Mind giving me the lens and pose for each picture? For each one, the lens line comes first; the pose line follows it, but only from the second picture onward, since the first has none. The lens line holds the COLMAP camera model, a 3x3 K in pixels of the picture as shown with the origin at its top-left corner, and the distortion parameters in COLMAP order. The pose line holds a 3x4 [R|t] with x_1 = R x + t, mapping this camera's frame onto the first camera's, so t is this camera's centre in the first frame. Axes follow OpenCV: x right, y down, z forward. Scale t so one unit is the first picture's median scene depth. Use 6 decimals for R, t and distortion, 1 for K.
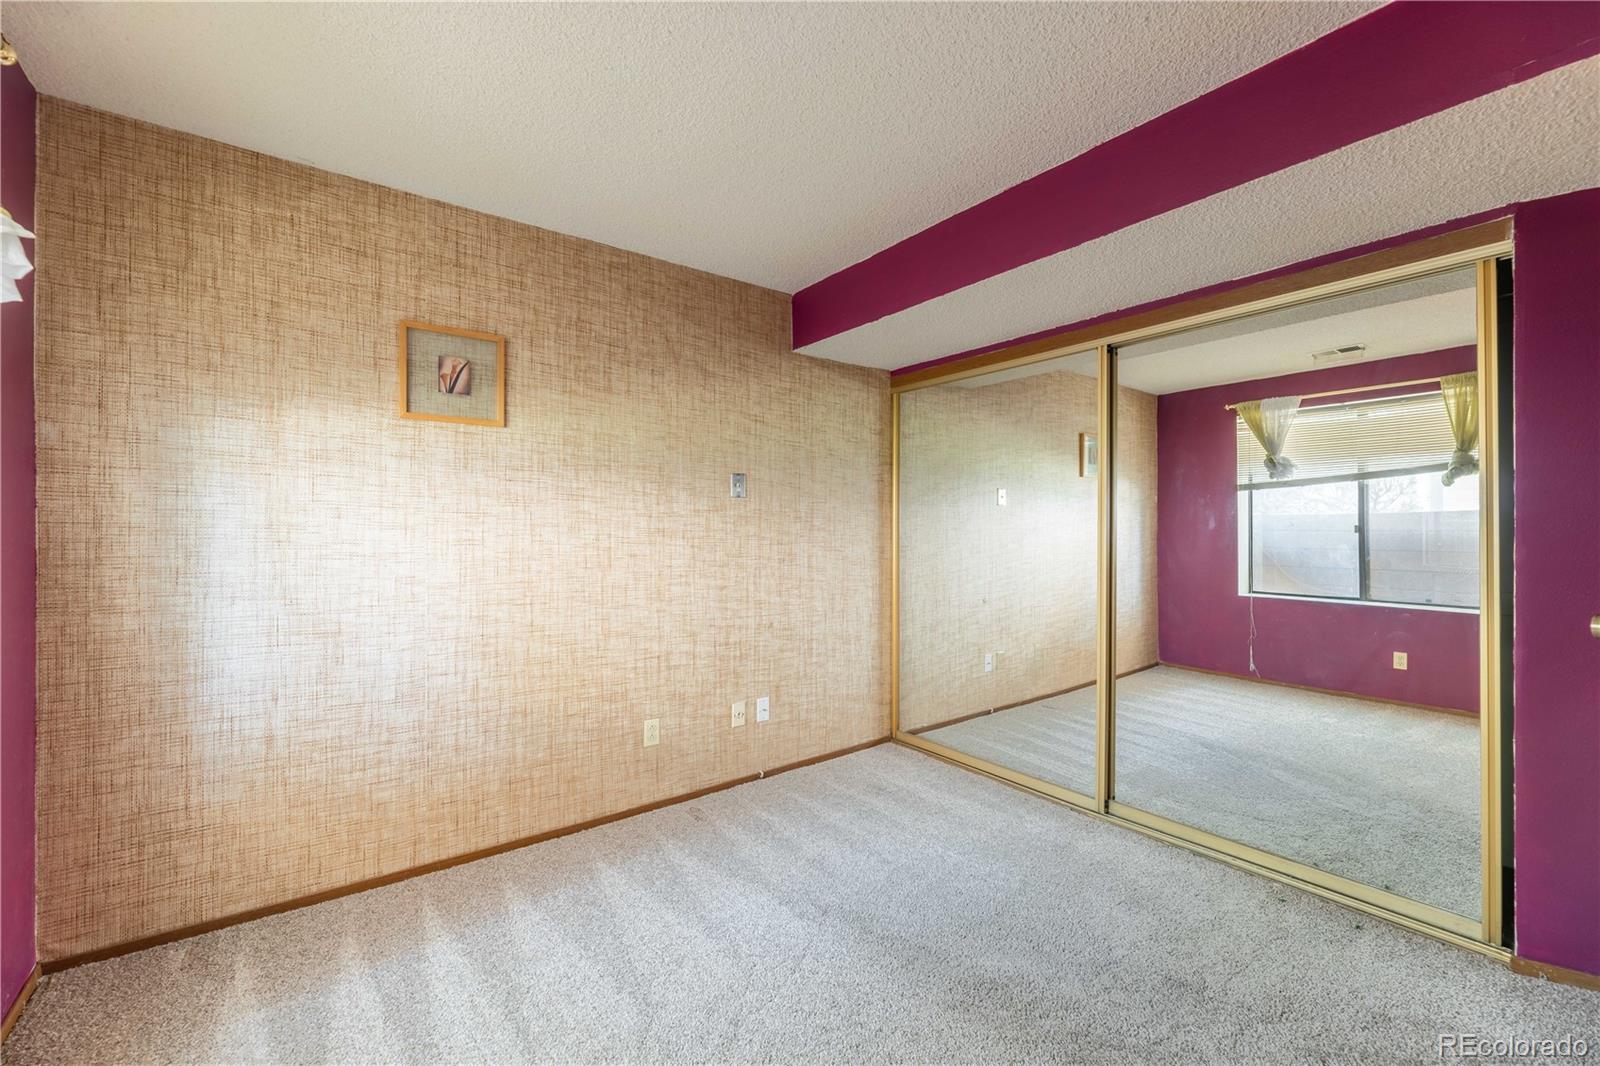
lens RADIAL K [[644.7, 0, 793.8], [0, 644.7, 529.4], [0, 0, 1]] dist [-0.004204, -0.000070]
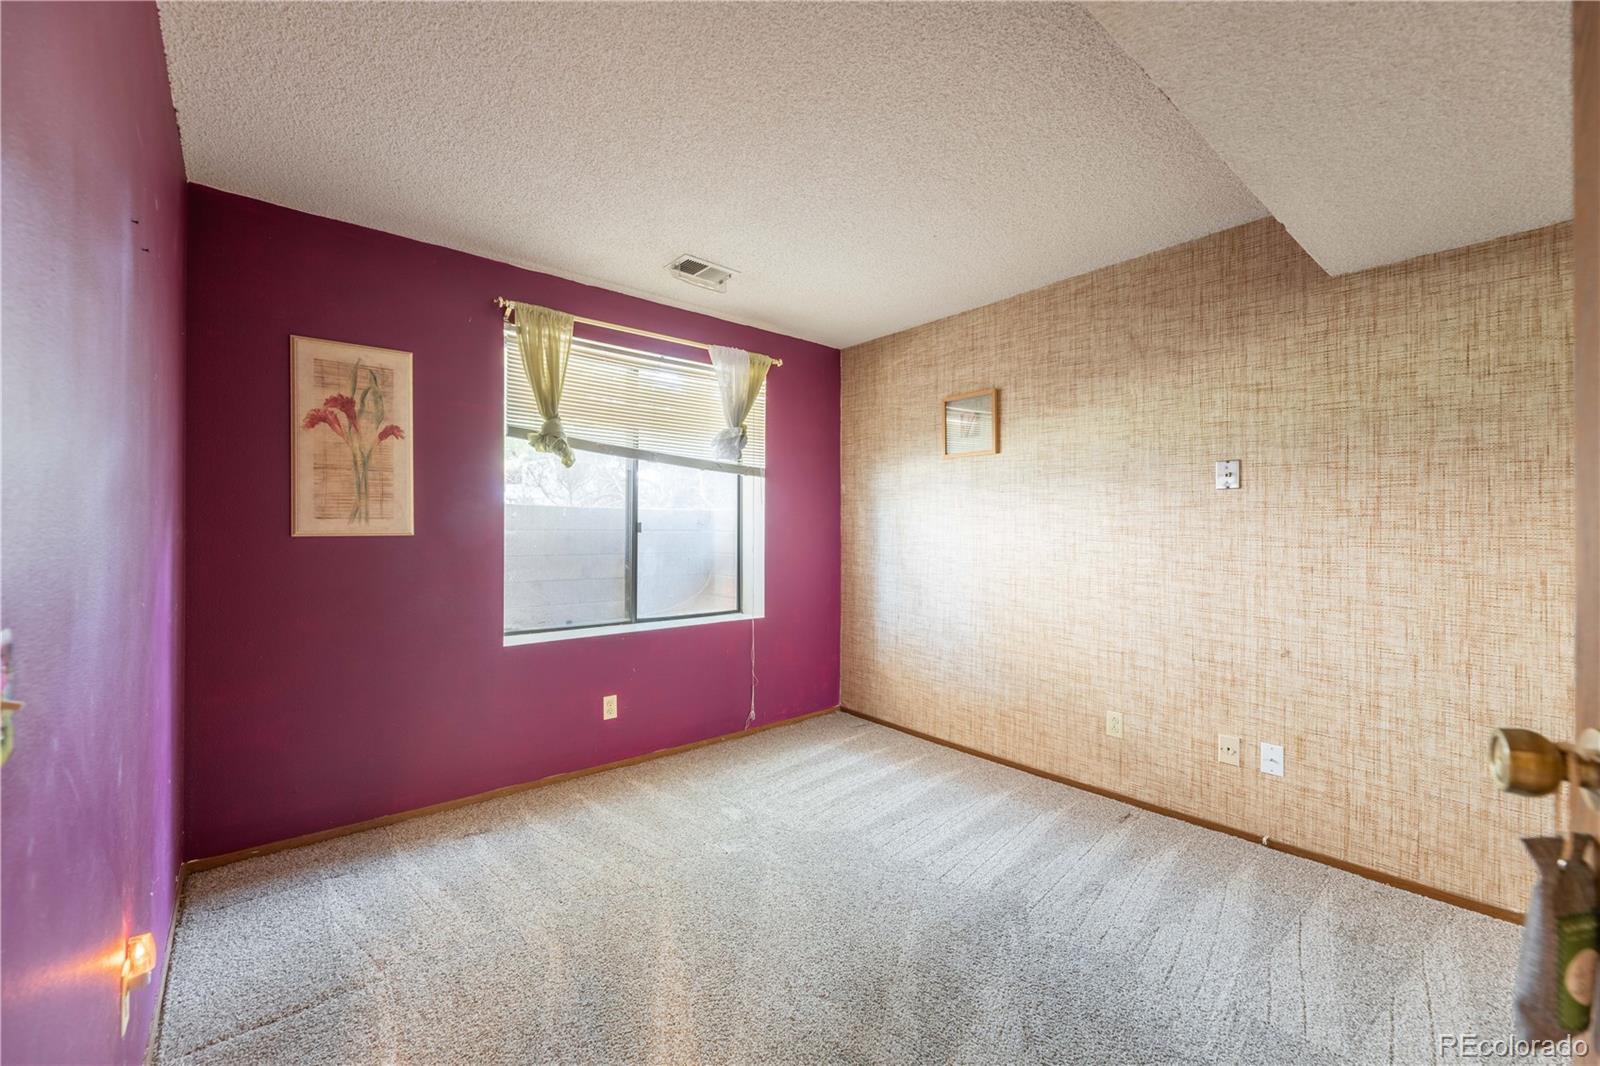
lens RADIAL K [[644.7, 0, 792.5], [0, 644.7, 531.3], [0, 0, 1]] dist [-0.004204, -0.000070]
pose [[0.045592, 0.001346, -0.998959, 0.802186], [-0.002042, 0.999997, 0.001254, 0.005755], [0.998958, 0.001983, 0.045595, 0.444958]]
